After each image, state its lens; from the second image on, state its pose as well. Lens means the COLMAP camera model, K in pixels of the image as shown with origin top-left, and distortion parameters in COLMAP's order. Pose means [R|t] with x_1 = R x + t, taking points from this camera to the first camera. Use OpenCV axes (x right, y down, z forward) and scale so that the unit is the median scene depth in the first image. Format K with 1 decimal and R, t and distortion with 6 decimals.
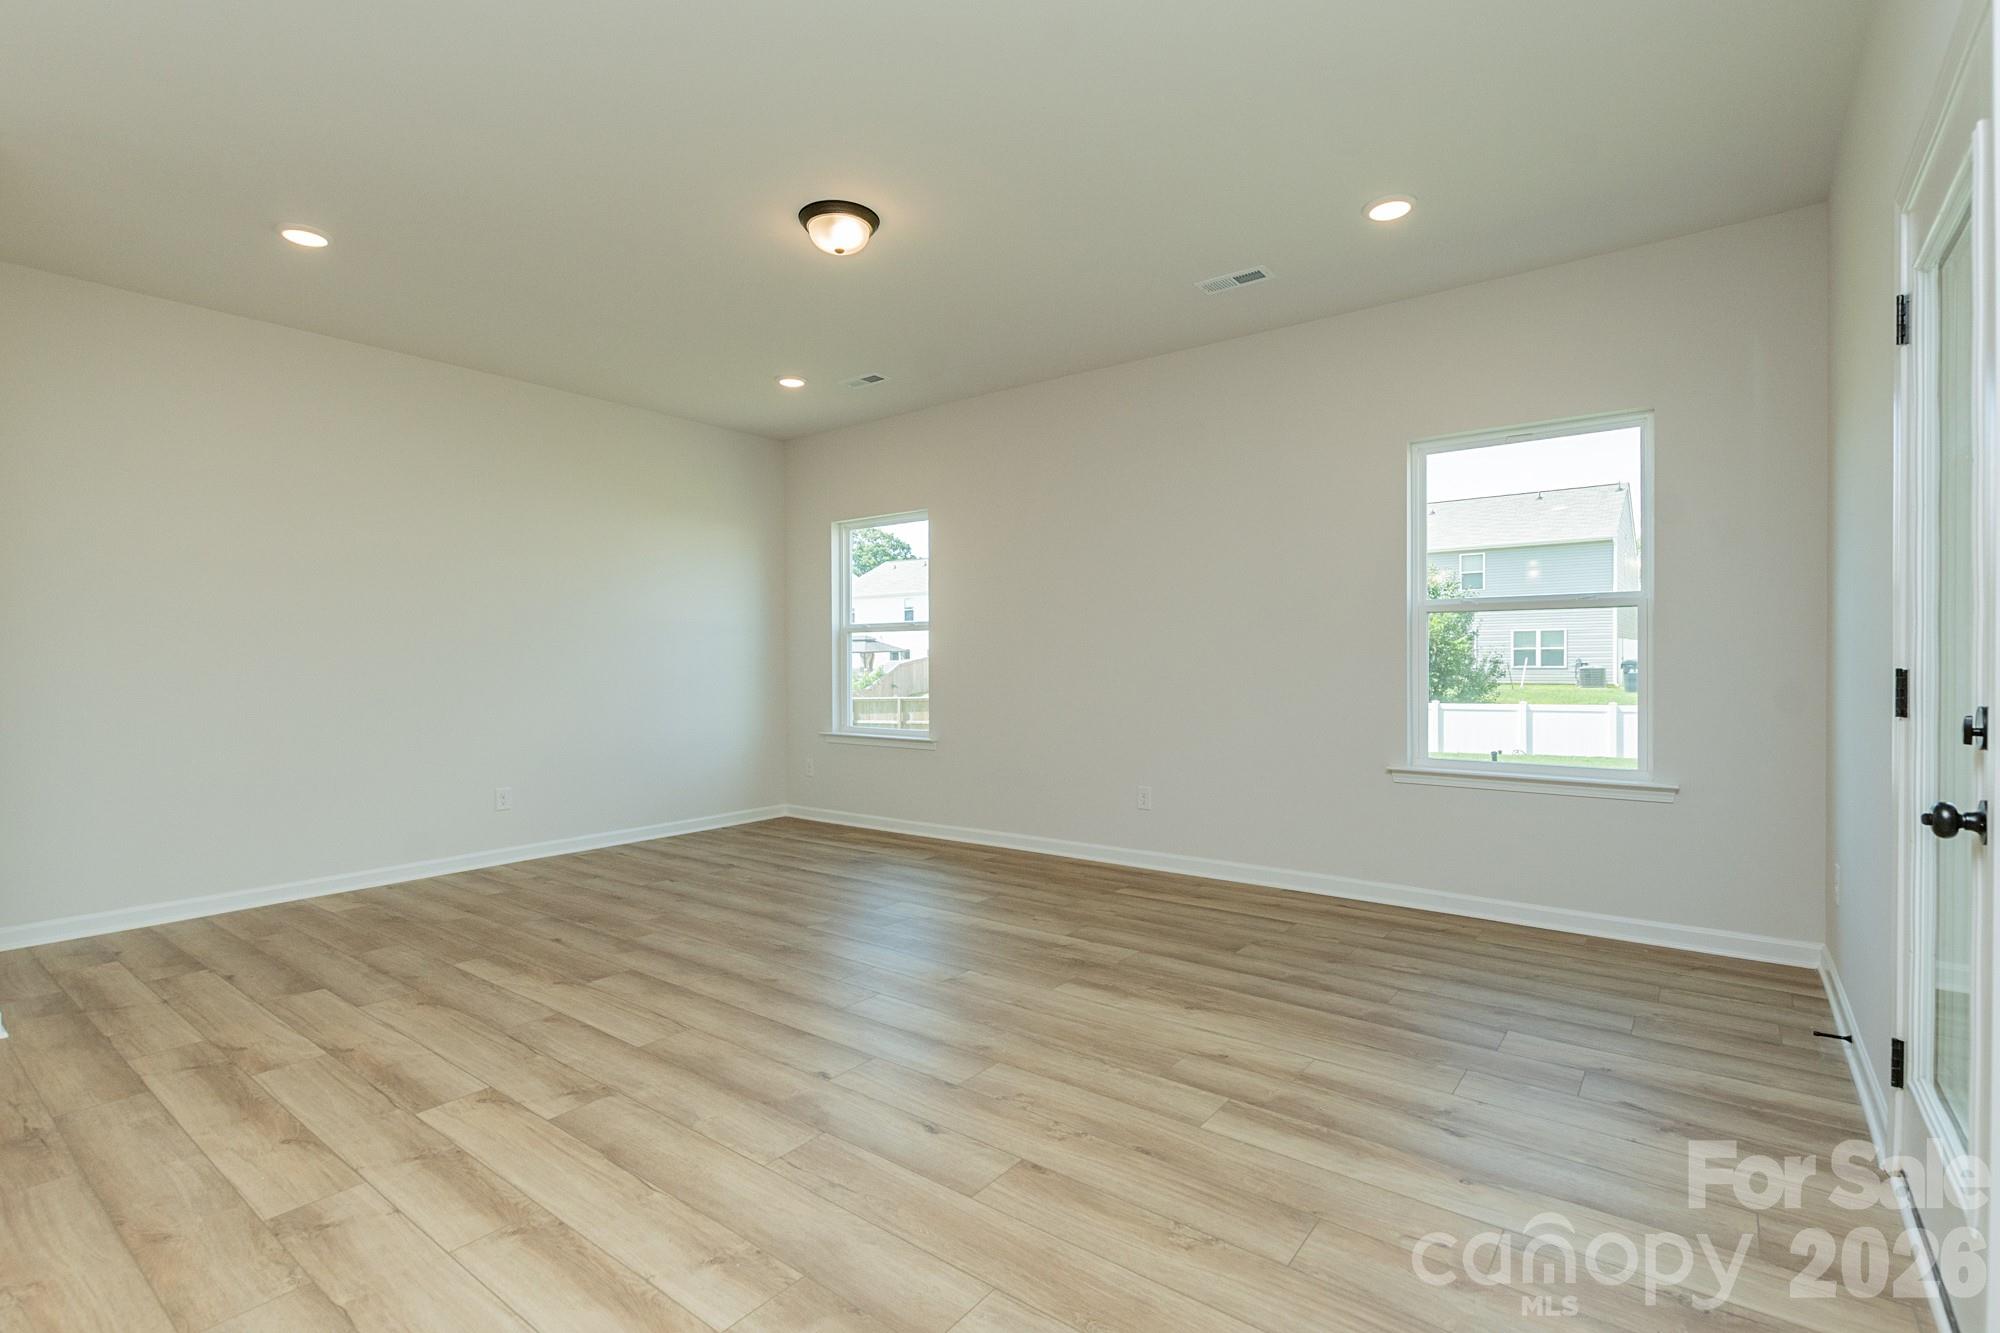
lens RADIAL K [[920.1, 0, 1021.1], [0, 920.1, 654.6], [0, 0, 1]] dist [0.001866, -0.000437]
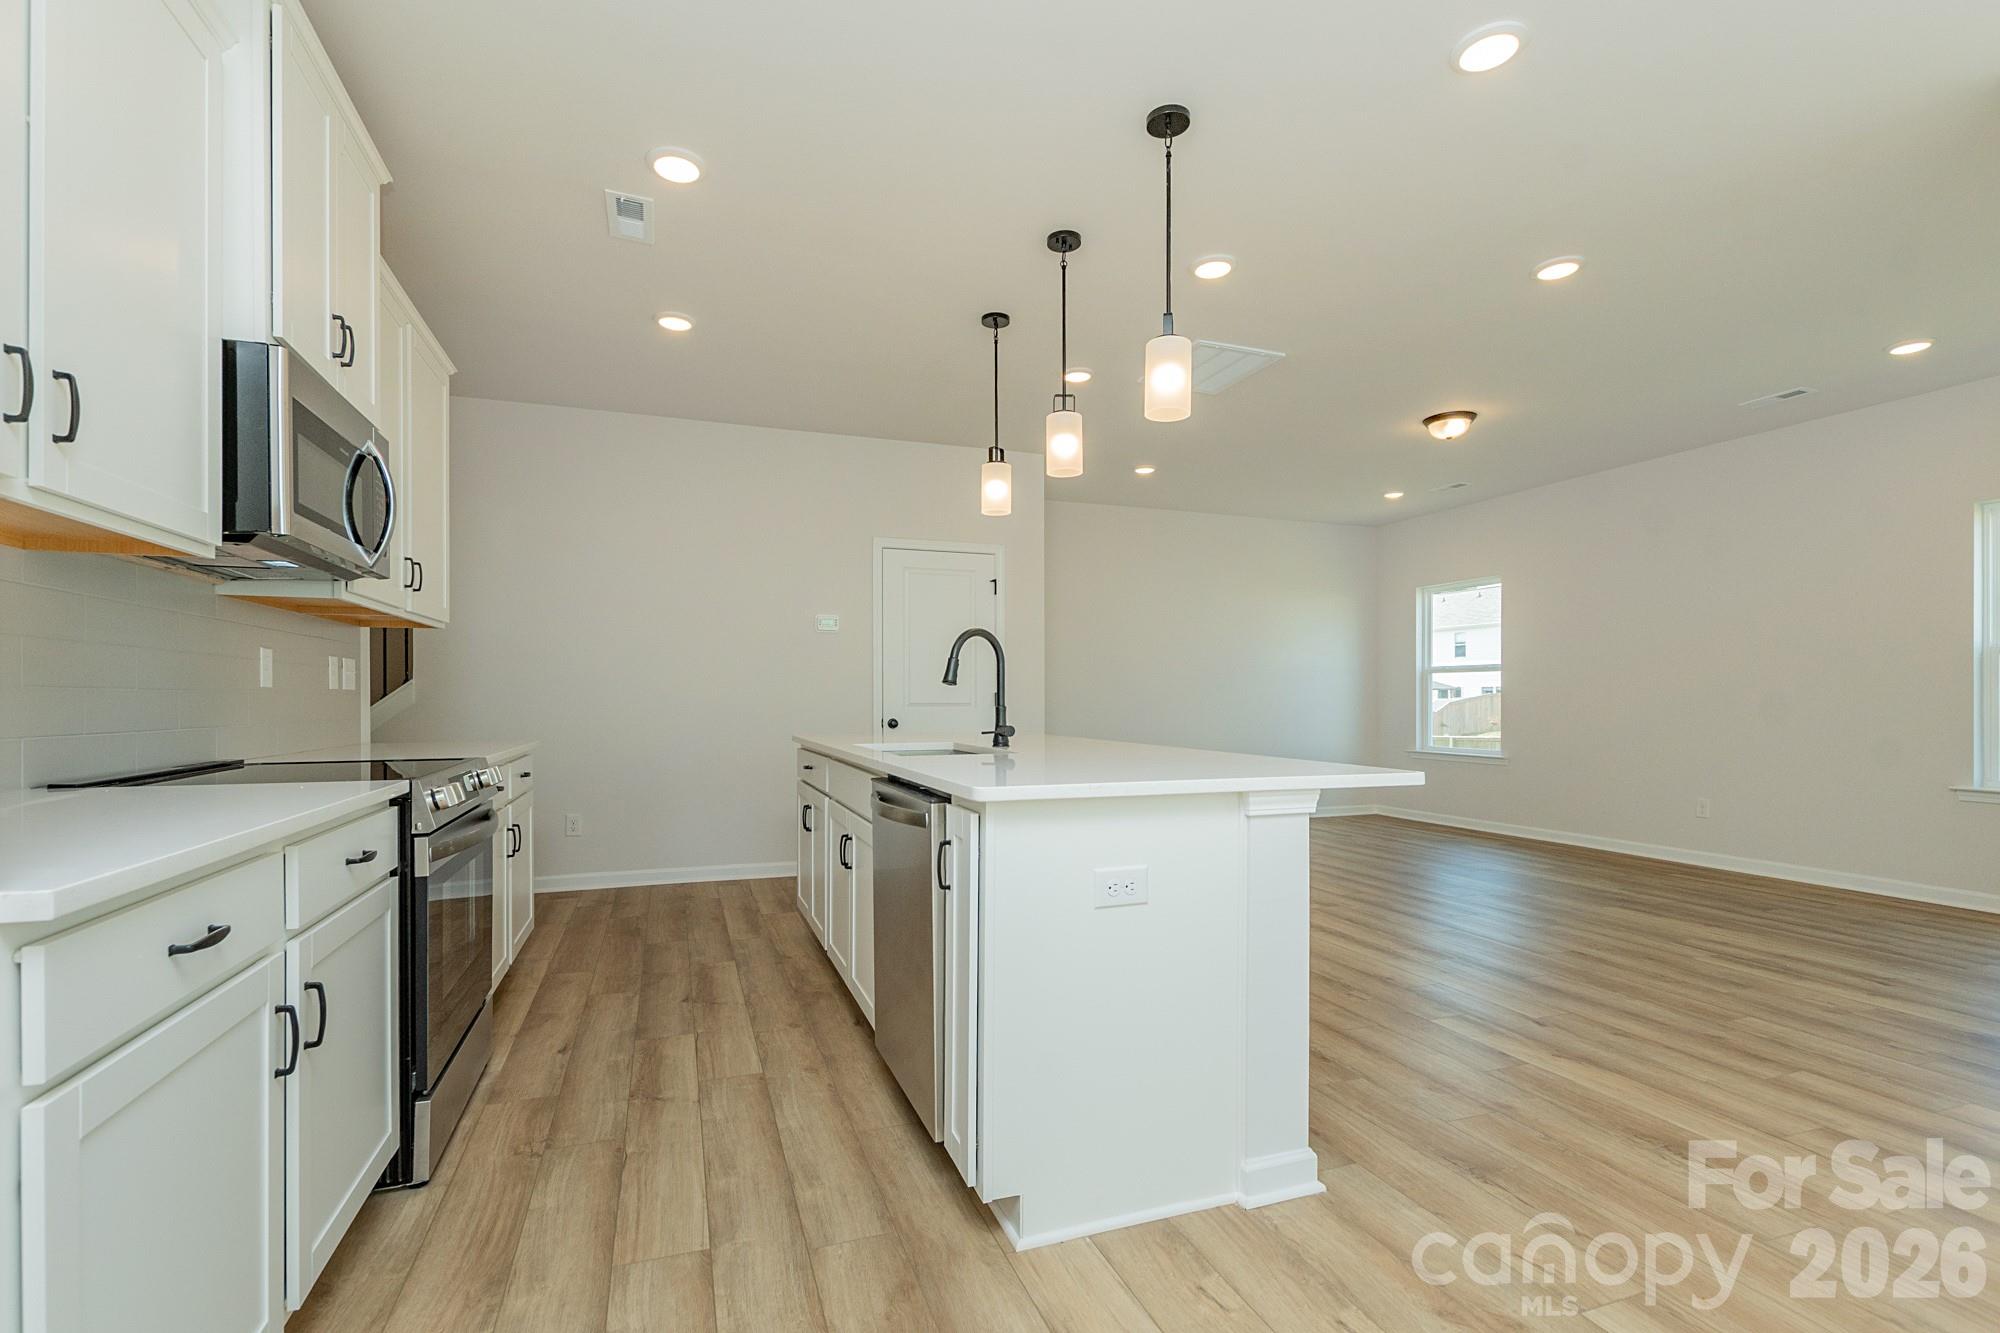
lens RADIAL K [[935.3, 0, 1011.5], [0, 935.3, 701.1], [0, 0, 1]] dist [-0.000116, -0.000297]
pose [[0.845034, 0.006730, -0.534670, 0.030999], [-0.001837, 0.999951, 0.009683, 0.005441], [0.534709, -0.007200, 0.845006, -0.758352]]
